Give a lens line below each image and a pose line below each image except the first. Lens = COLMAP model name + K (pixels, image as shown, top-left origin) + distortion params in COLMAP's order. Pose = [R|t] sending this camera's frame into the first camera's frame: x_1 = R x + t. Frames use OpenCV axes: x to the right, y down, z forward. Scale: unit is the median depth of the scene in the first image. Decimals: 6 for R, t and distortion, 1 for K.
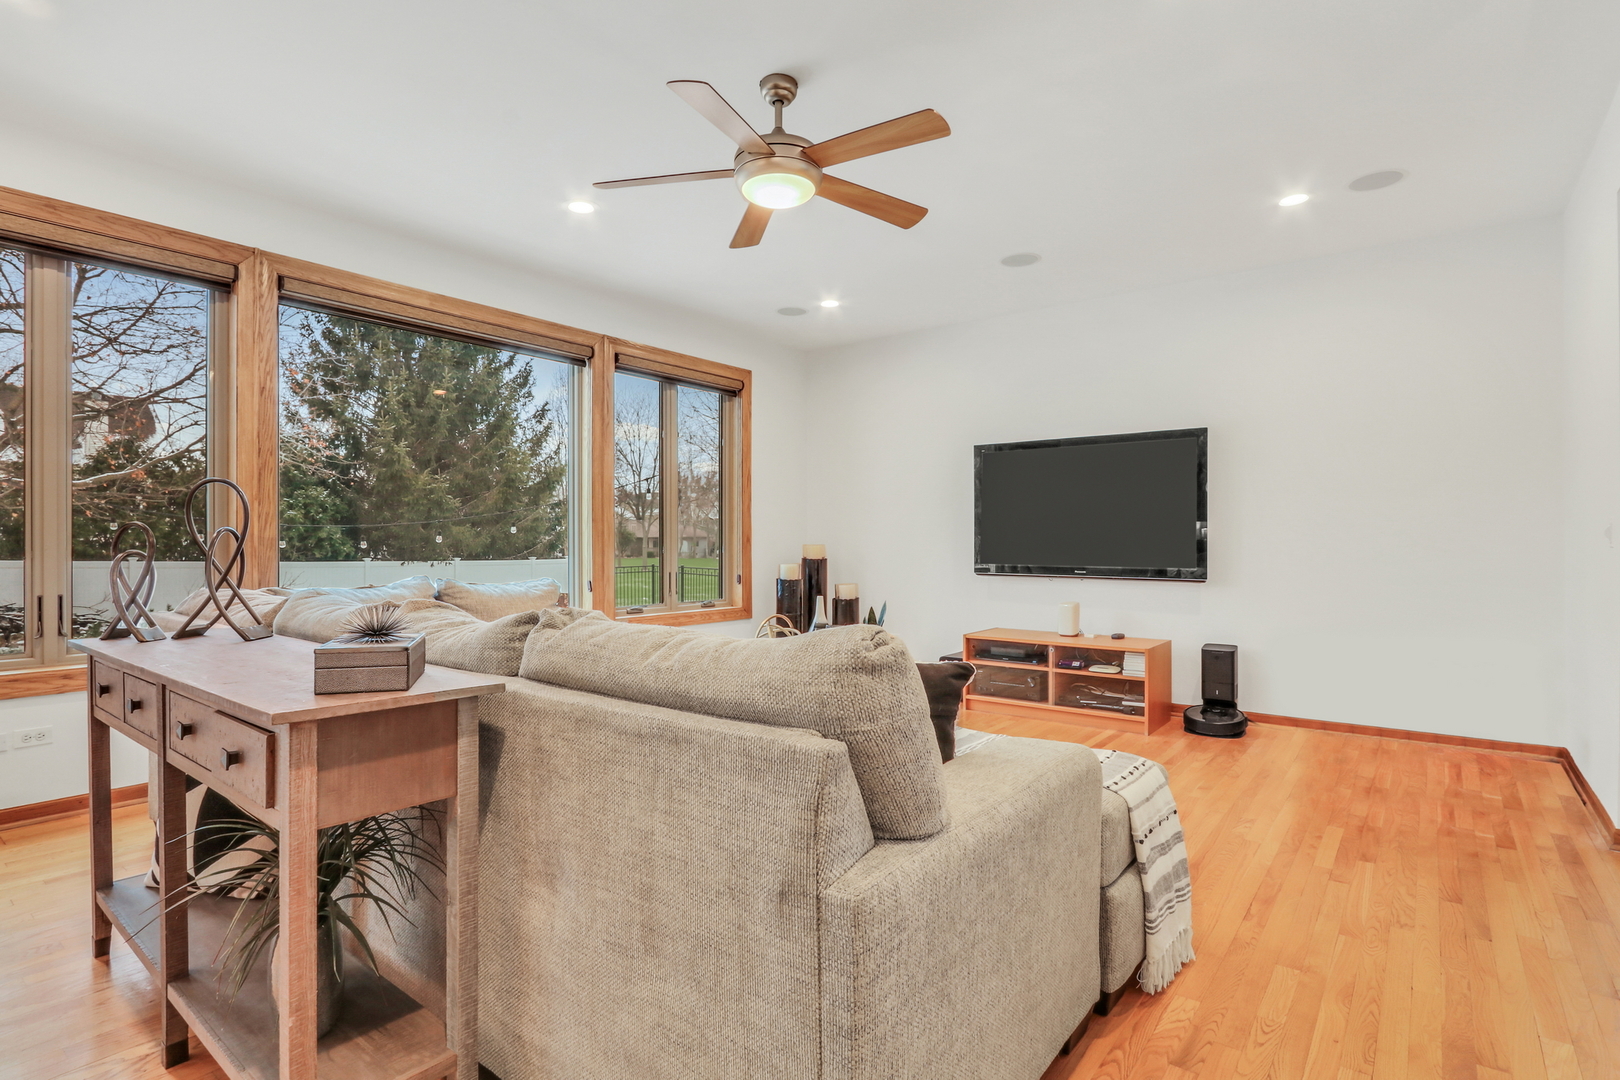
lens RADIAL K [[801.3, 0, 799.8], [0, 801.3, 549.8], [0, 0, 1]] dist [-0.014686, 0.001461]
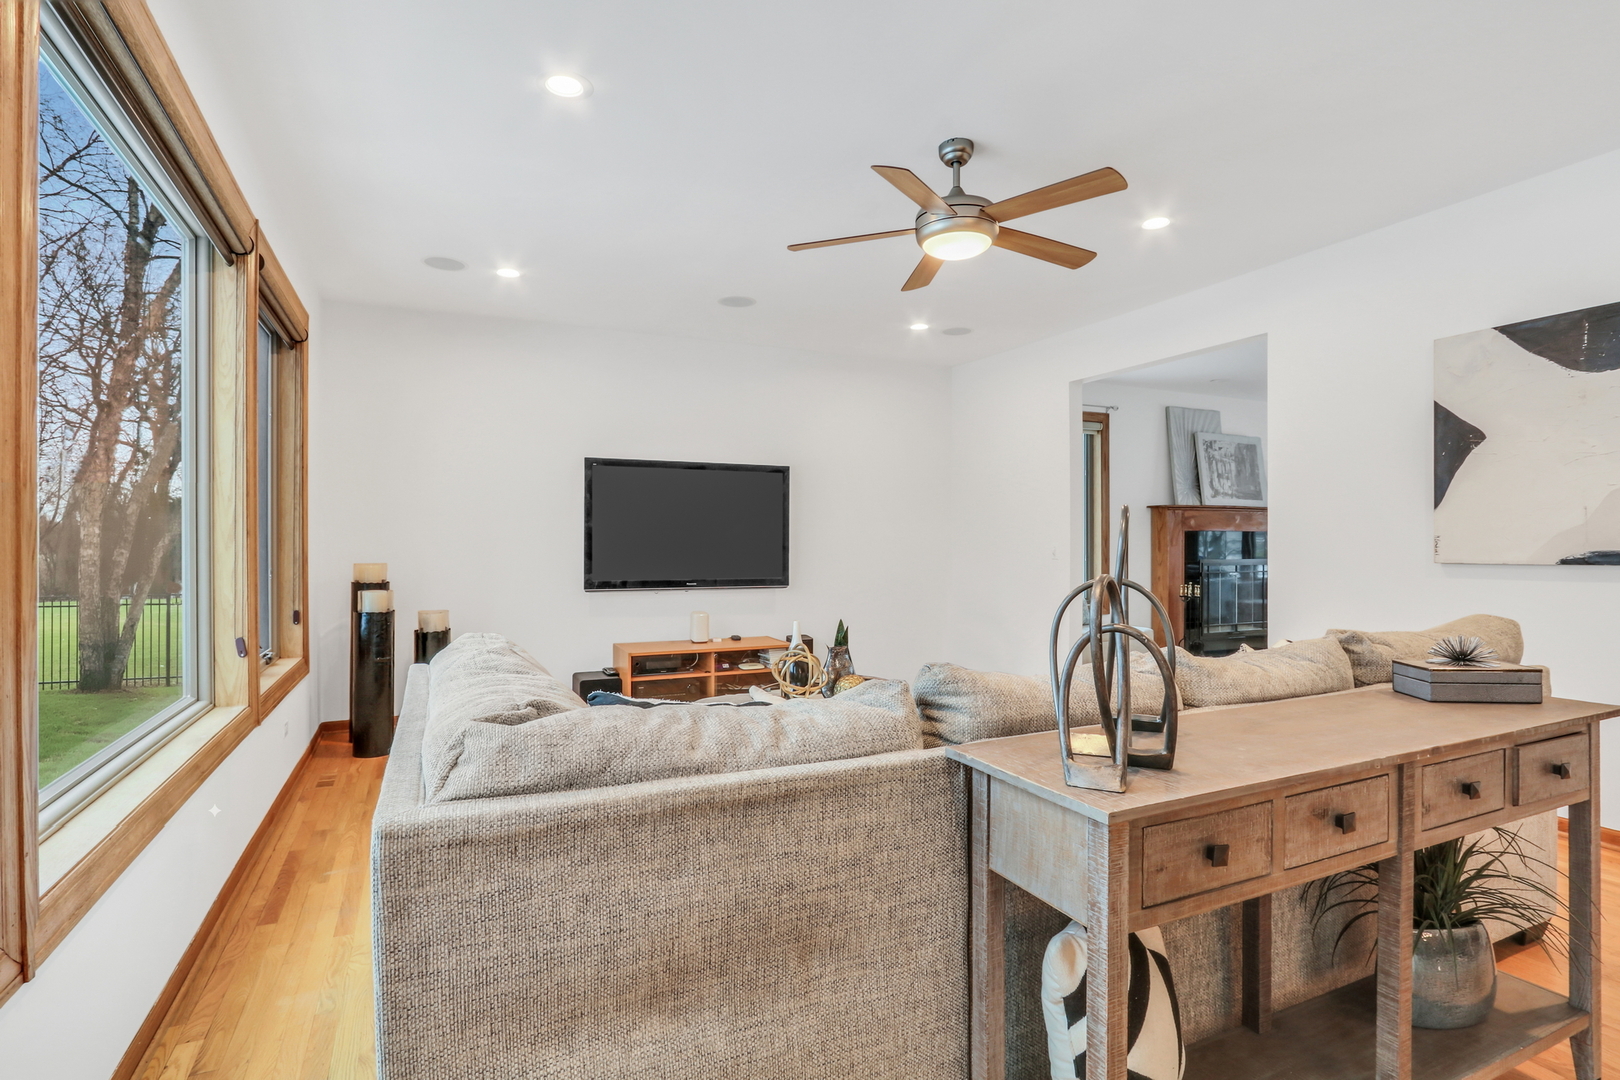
lens RADIAL K [[801.3, 0, 799.8], [0, 801.3, 549.8], [0, 0, 1]] dist [-0.014686, 0.001461]
pose [[0.446725, -0.010837, 0.894606, -0.617657], [0.013630, 0.999893, 0.005306, -0.025367], [-0.894568, 0.009823, 0.446825, 0.400740]]
